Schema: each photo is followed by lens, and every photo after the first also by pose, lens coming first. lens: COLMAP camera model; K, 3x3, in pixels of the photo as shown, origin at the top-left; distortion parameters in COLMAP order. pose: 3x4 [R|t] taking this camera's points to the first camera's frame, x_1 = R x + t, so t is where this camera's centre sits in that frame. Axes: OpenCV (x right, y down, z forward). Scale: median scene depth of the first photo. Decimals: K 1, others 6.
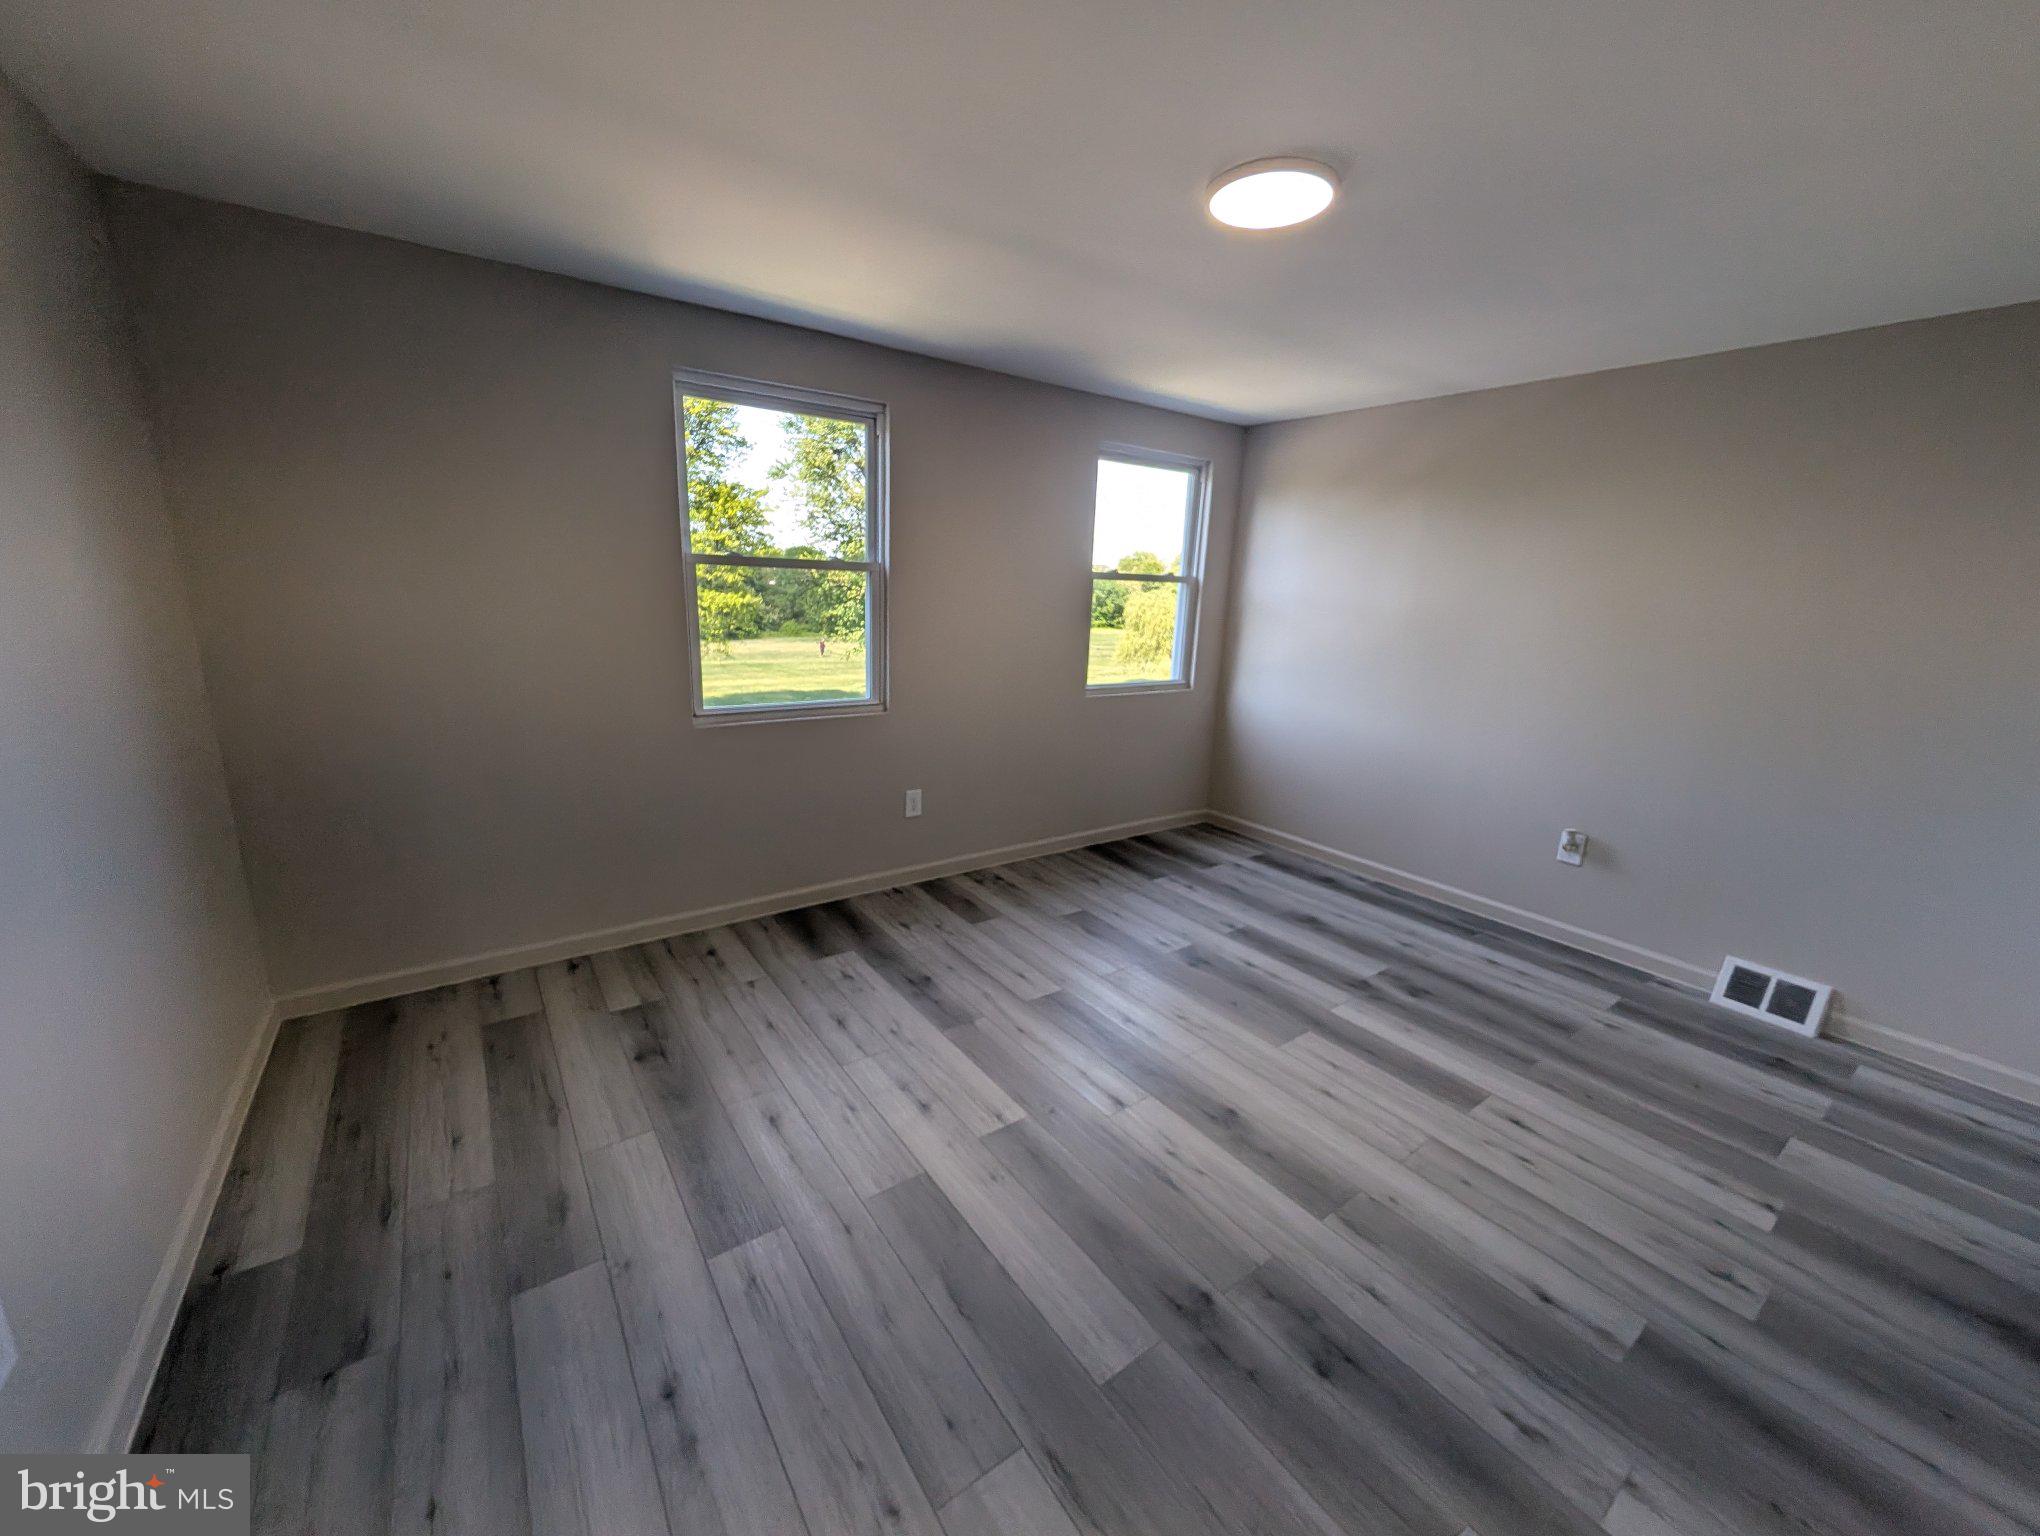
lens RADIAL K [[786.8, 0, 1016.8], [0, 786.8, 771.1], [0, 0, 1]] dist [0.001740, -0.000438]
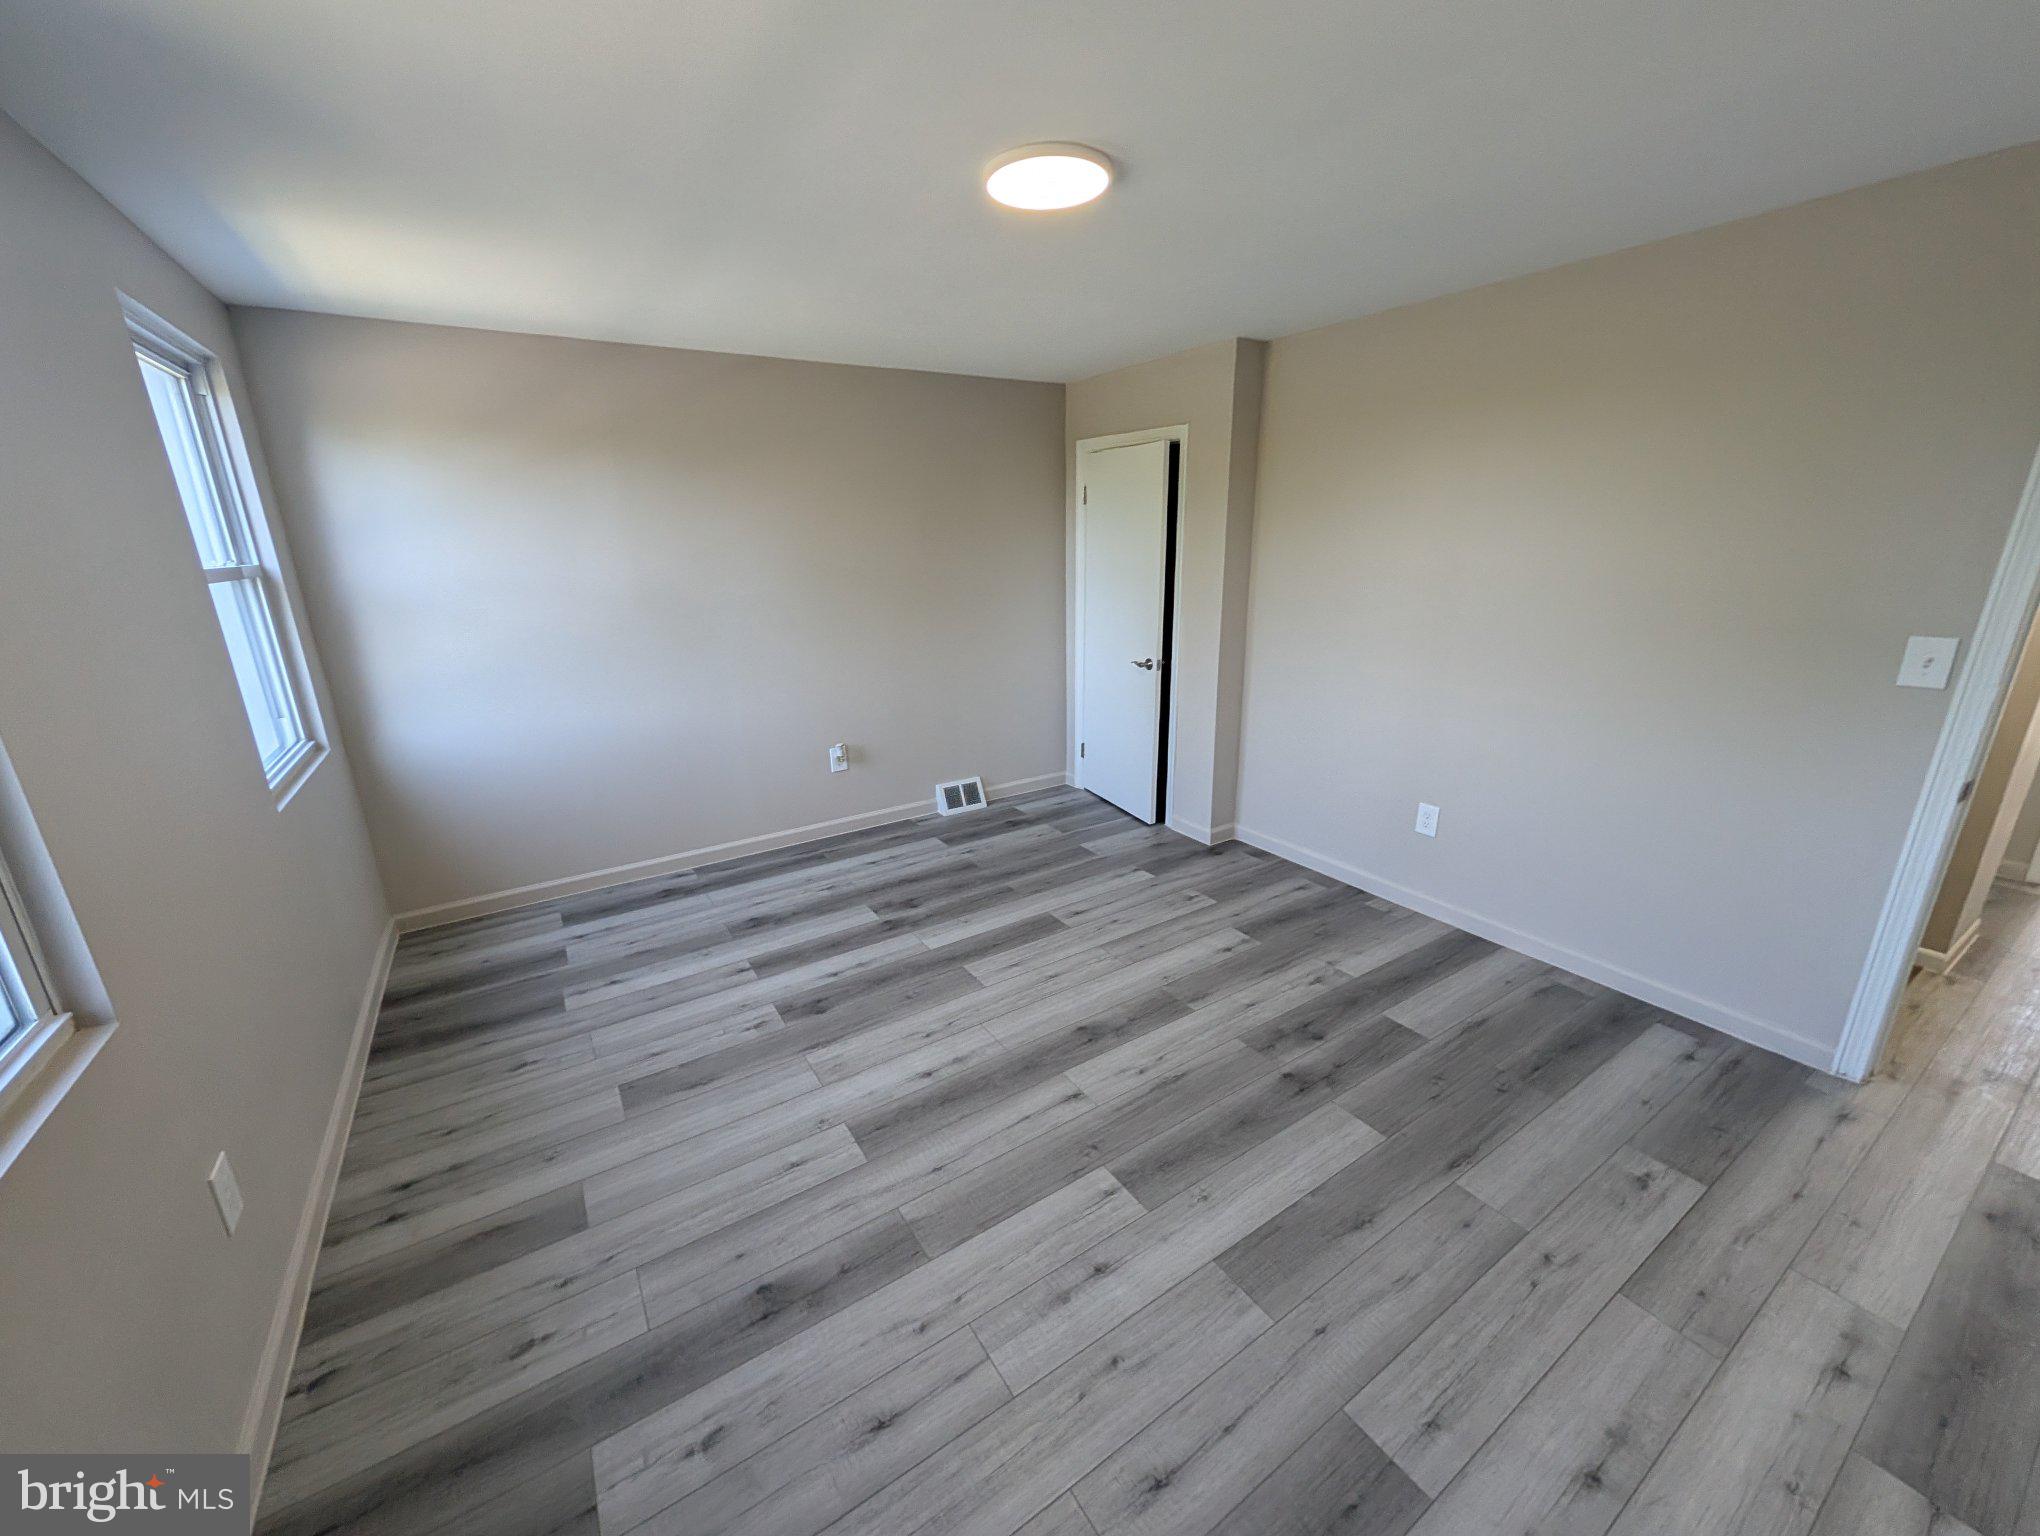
lens RADIAL K [[786.8, 0, 1018.3], [0, 786.8, 765.2], [0, 0, 1]] dist [0.001740, -0.000438]
pose [[0.046840, -0.318828, 0.946655, -0.535105], [0.256165, 0.919836, 0.297121, -0.219350], [-0.965498, 0.228583, 0.124757, 0.662004]]
